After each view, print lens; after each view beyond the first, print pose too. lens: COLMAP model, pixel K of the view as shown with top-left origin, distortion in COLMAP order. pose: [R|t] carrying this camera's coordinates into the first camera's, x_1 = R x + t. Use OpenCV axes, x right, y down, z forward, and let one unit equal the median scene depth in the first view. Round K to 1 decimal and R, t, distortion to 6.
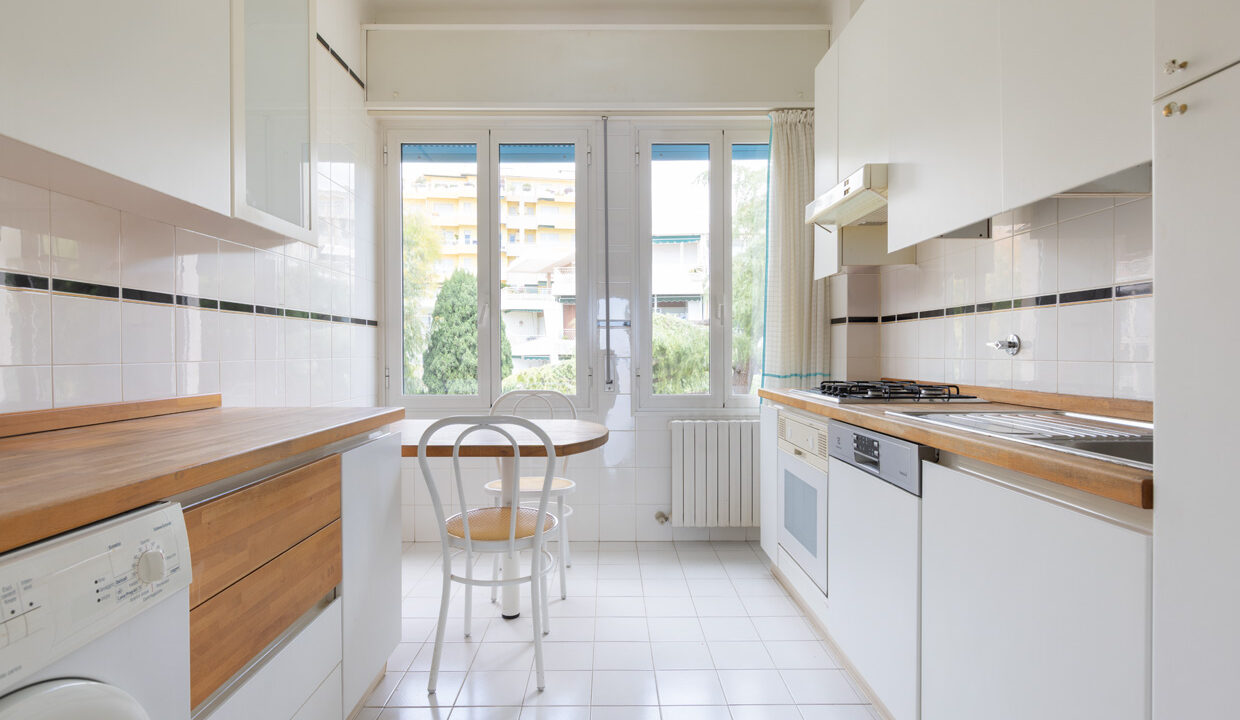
lens RADIAL K [[661.2, 0, 618.1], [0, 661.2, 358.9], [0, 0, 1]] dist [0.010476, 0.001384]
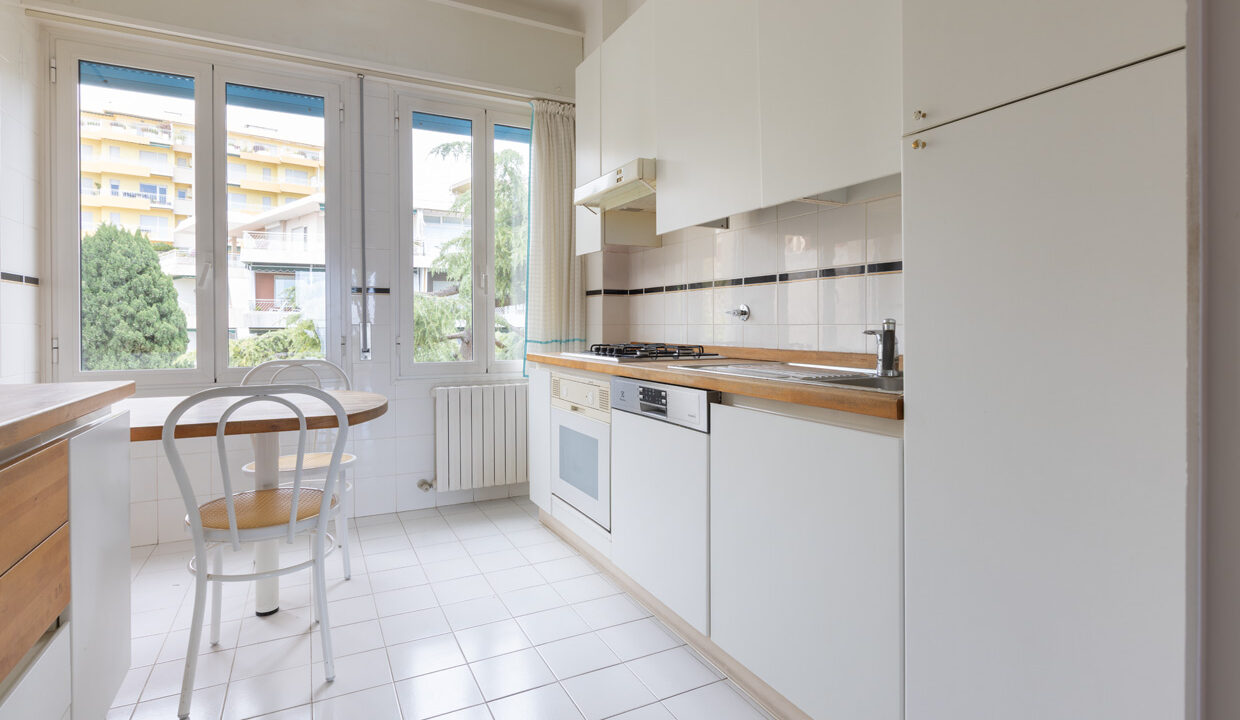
lens RADIAL K [[618.1, 0, 635.4], [0, 618.1, 327.4], [0, 0, 1]] dist [0.002276, -0.001690]
pose [[0.885277, 0.001956, 0.465060, -0.112327], [0.002059, 0.999965, -0.008124, 0.012286], [-0.465060, 0.008150, 0.885242, 0.028646]]
